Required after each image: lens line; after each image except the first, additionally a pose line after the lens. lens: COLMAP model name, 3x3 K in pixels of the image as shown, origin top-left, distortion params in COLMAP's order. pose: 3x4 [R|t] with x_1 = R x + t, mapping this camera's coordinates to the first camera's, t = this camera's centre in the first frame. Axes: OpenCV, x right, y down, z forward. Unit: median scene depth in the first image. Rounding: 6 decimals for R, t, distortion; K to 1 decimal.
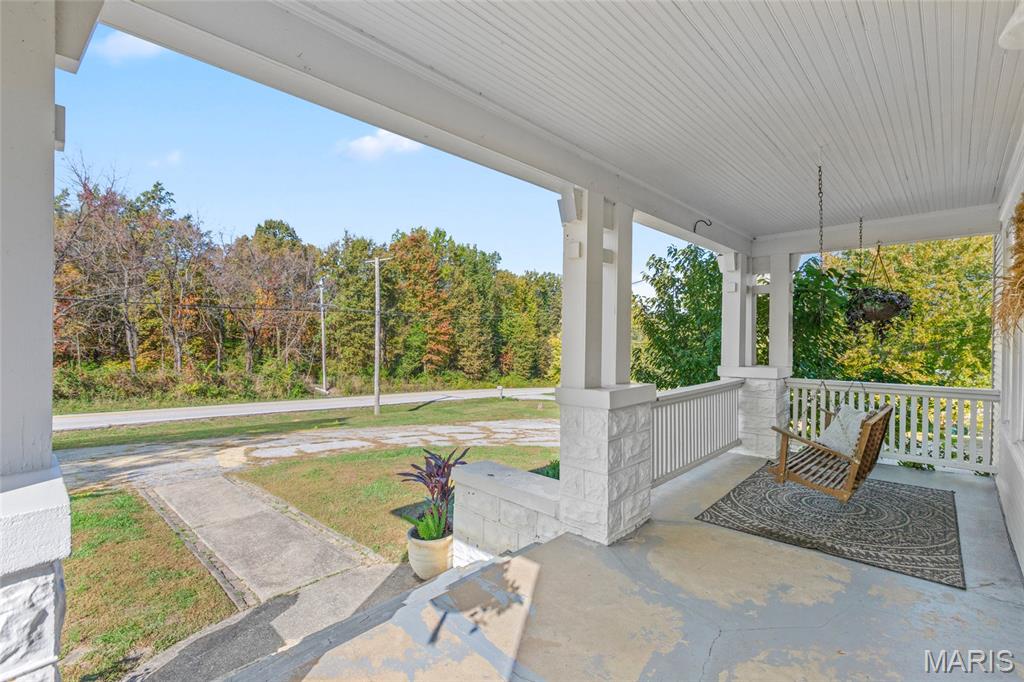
lens RADIAL K [[459.1, 0, 512.1], [0, 459.1, 341.2], [0, 0, 1]] dist [-0.003795, 0.000476]
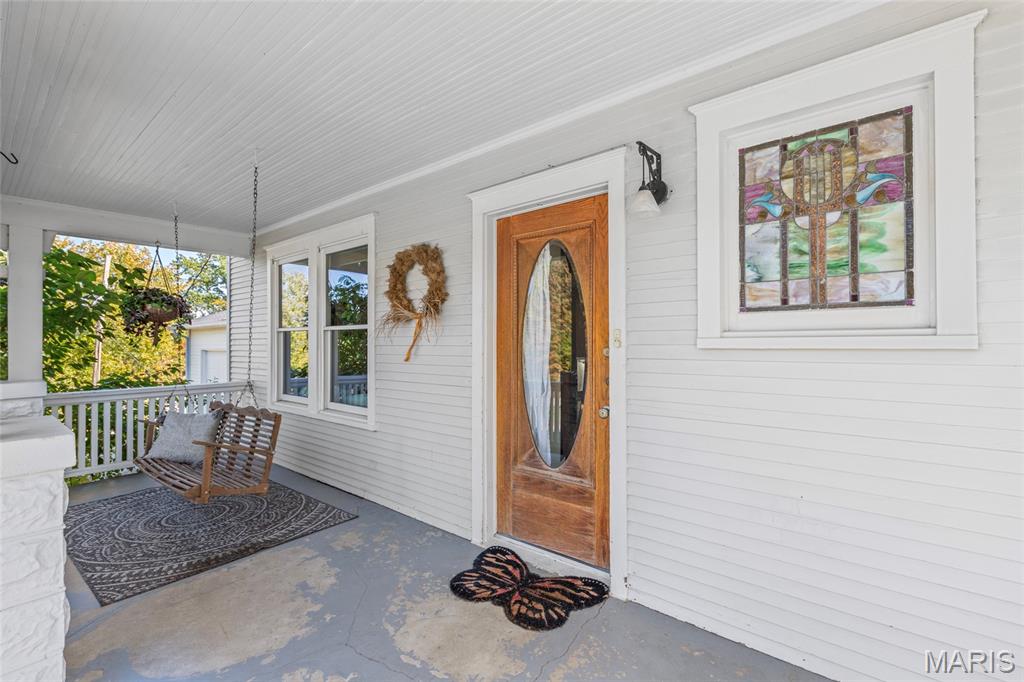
lens RADIAL K [[459.1, 0, 509.9], [0, 459.1, 336.3], [0, 0, 1]] dist [-0.003795, 0.000476]
pose [[-0.066478, 0.004910, 0.997776, -0.349870], [0.017257, 0.999844, -0.003770, 0.000409], [-0.997639, 0.016968, -0.066552, 0.477632]]
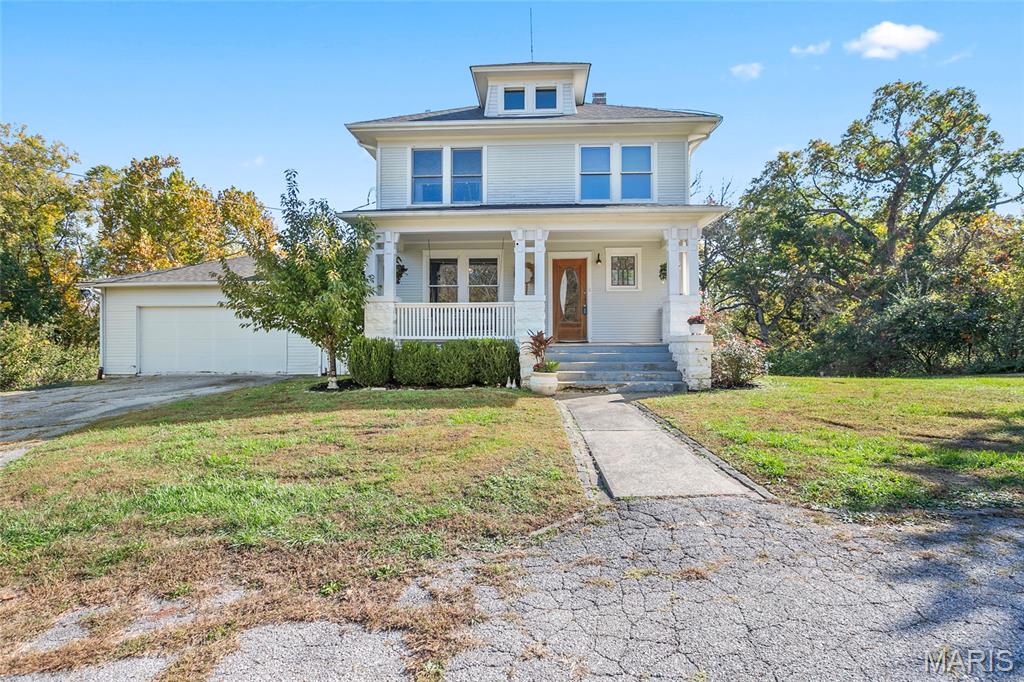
lens RADIAL K [[489.1, 0, 514.6], [0, 489.1, 336.2], [0, 0, 1]] dist [0.012512, -0.000152]
pose [[-0.661810, 0.002456, 0.749668, -1.054664], [0.006852, 0.999973, 0.002773, 0.141346], [-0.749641, 0.006972, -0.661808, 1.580139]]
